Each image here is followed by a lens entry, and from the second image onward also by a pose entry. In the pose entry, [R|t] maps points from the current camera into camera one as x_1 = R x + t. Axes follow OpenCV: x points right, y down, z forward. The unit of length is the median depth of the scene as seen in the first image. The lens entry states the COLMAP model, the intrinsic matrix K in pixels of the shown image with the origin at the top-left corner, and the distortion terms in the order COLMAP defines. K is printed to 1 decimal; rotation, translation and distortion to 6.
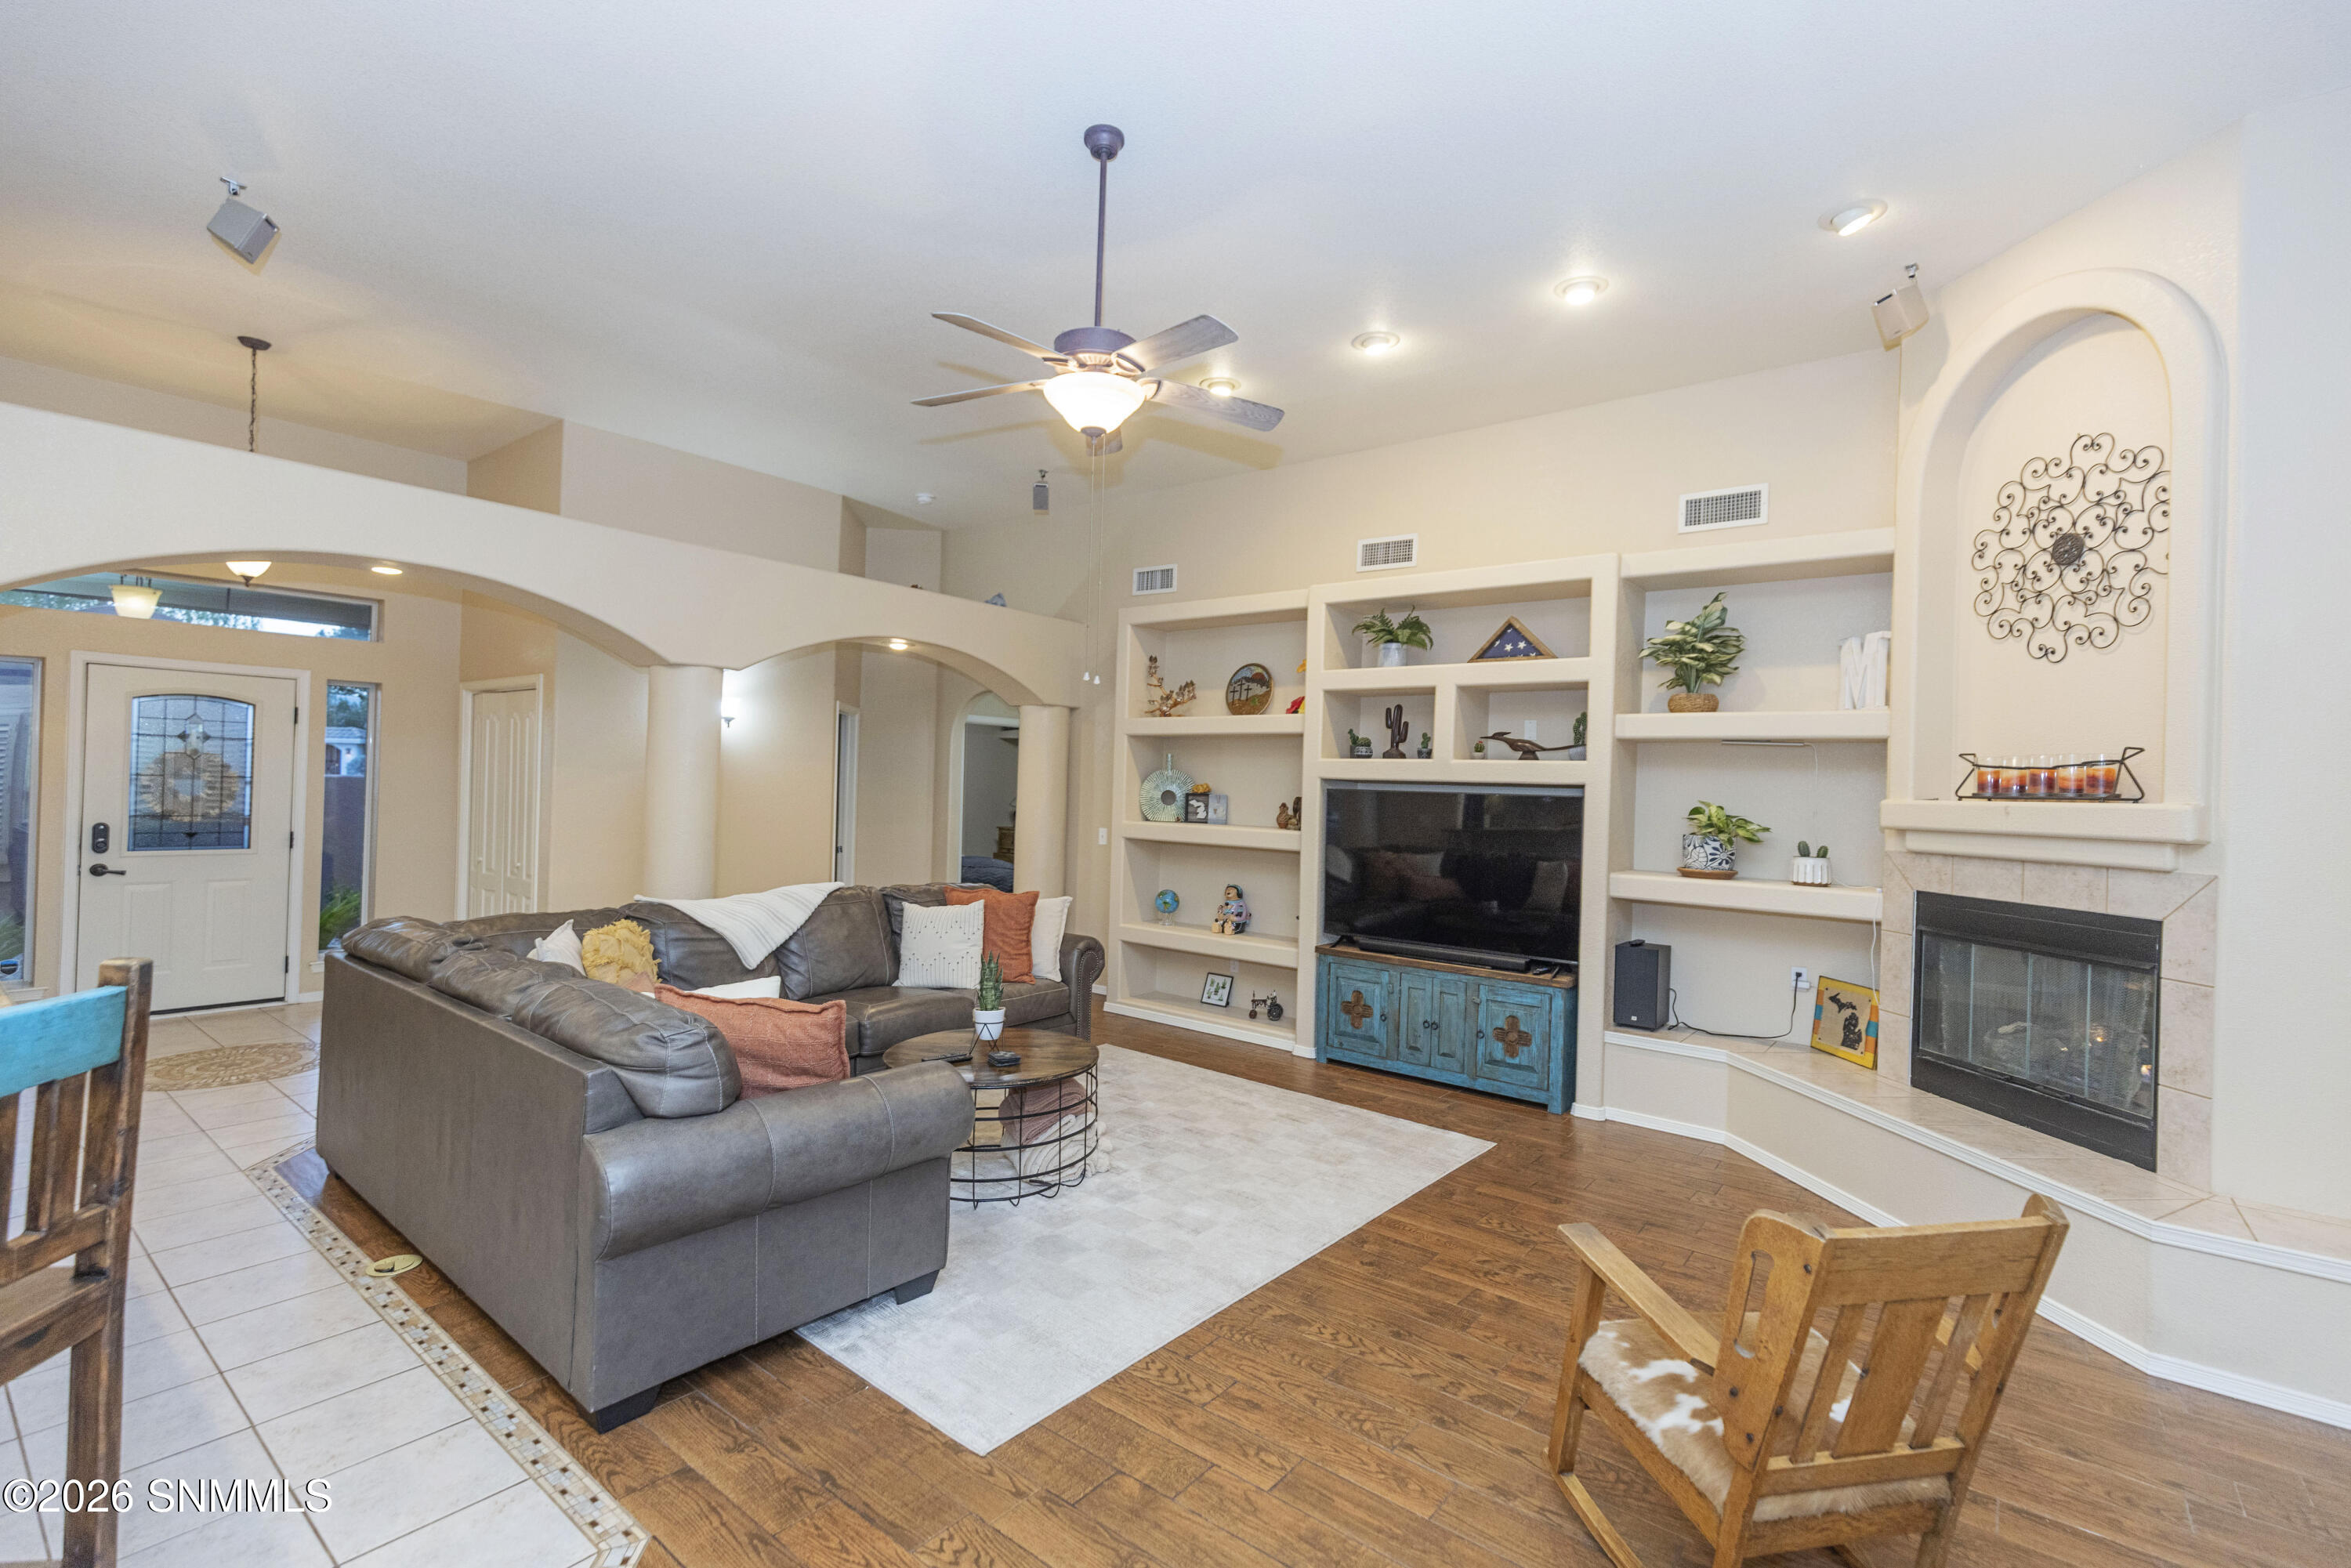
lens RADIAL K [[1045.9, 0, 1180.9], [0, 1045.9, 781.5], [0, 0, 1]] dist [0.008798, -0.001539]
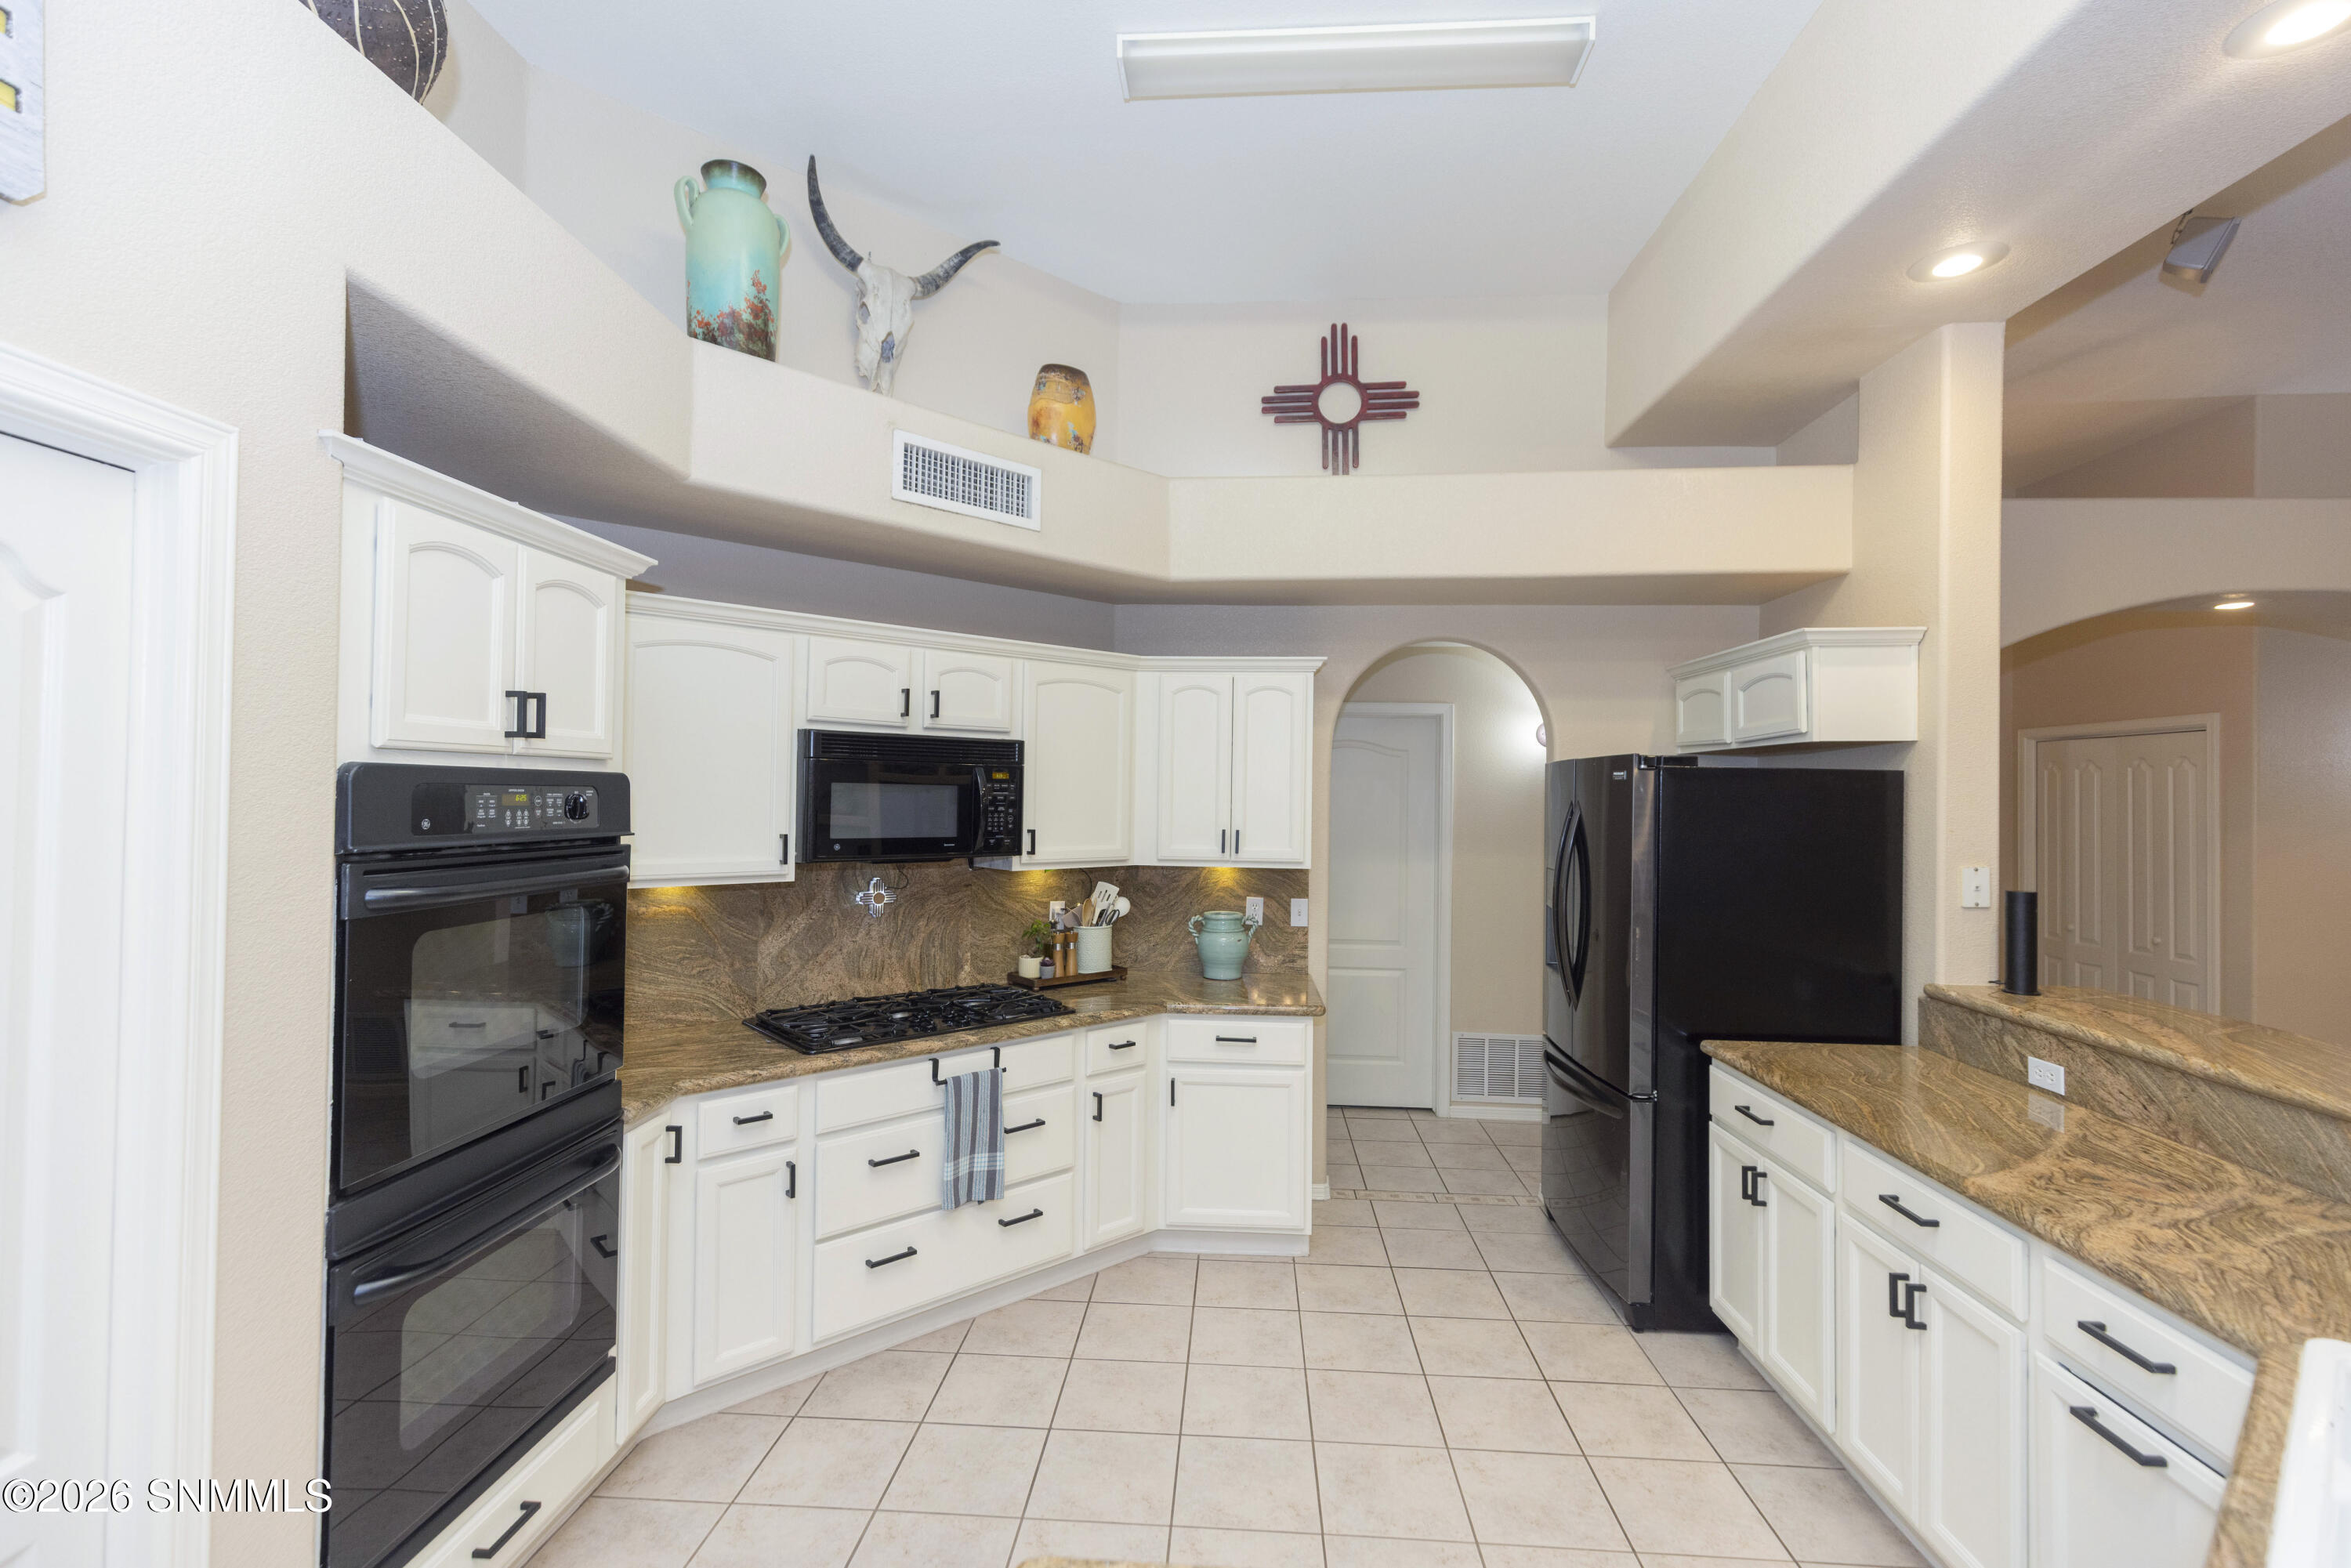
lens RADIAL K [[1045.9, 0, 1175.0], [0, 1045.9, 783.9], [0, 0, 1]] dist [0.008798, -0.001539]
pose [[0.567129, -0.029357, -0.823106, -0.556359], [0.005338, 0.999475, -0.031969, -0.034696], [0.823612, 0.013737, 0.566987, -0.188997]]
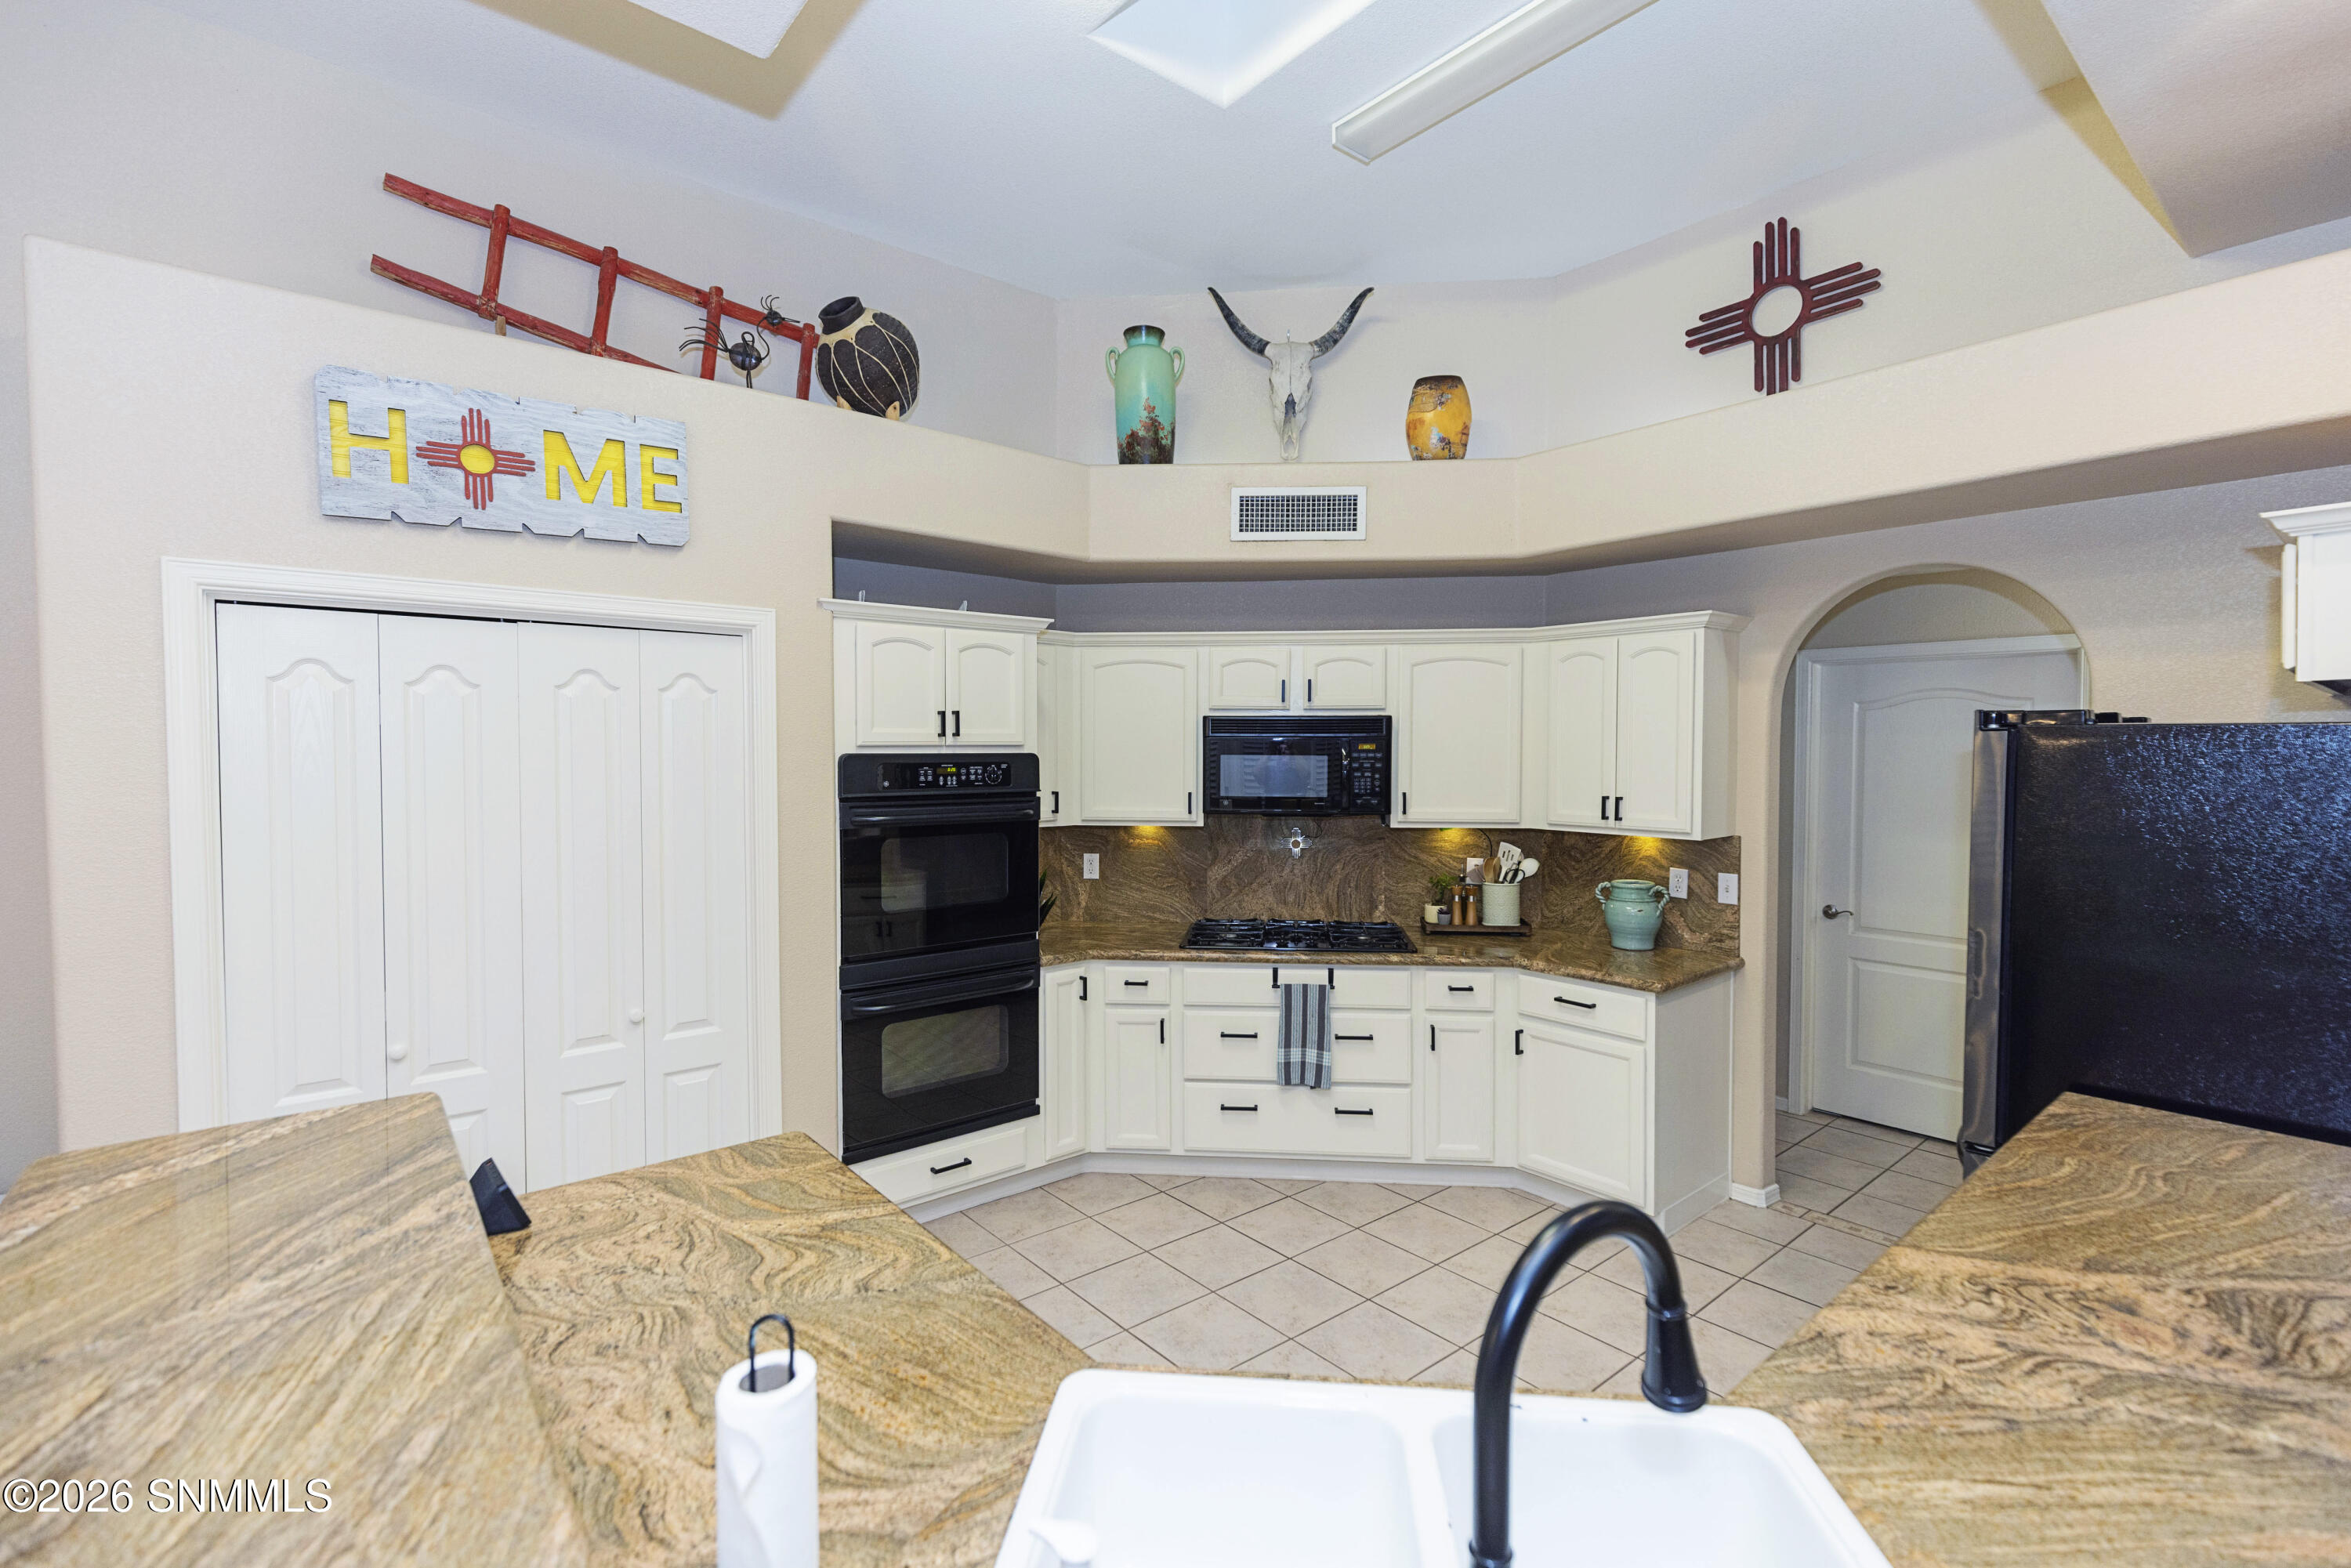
lens RADIAL K [[1045.9, 0, 1185.7], [0, 1045.9, 776.0], [0, 0, 1]] dist [0.008798, -0.001539]
pose [[-0.209898, 0.000299, -0.977723, -0.337424], [-0.002871, 0.999995, 0.000922, -0.040681], [0.977719, 0.003000, -0.209897, 0.174460]]
